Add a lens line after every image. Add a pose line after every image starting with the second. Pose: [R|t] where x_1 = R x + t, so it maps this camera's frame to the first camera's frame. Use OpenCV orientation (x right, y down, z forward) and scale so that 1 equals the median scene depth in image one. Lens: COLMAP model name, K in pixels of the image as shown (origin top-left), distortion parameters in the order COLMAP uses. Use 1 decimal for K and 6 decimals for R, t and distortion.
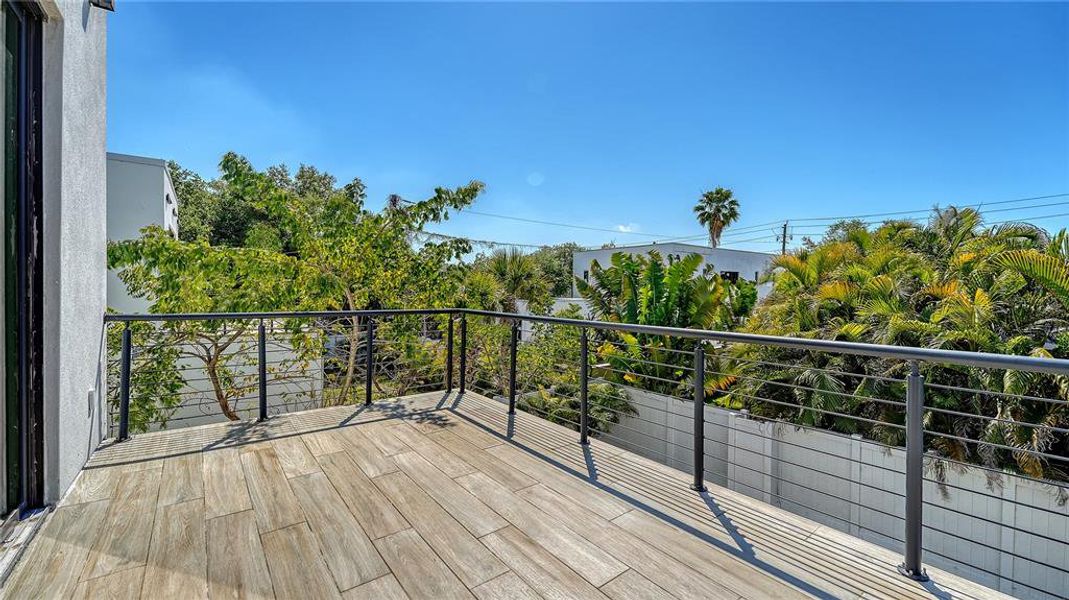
lens RADIAL K [[433.7, 0, 534.5], [0, 433.7, 300.0], [0, 0, 1]] dist [-0.010735, 0.000006]
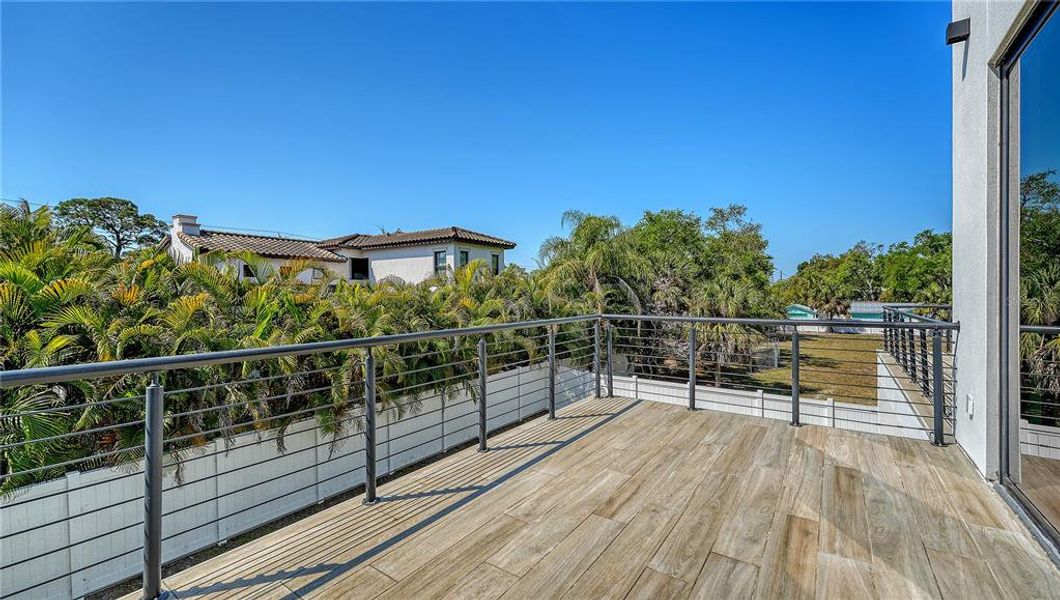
lens RADIAL K [[433.1, 0, 530.0], [0, 433.1, 300.0], [0, 0, 1]] dist [-0.000837, -0.000136]
pose [[-0.298922, -0.020383, 0.954060, -0.839737], [0.024825, 0.999267, 0.029127, -0.041677], [-0.953955, 0.032391, -0.298197, 1.185436]]
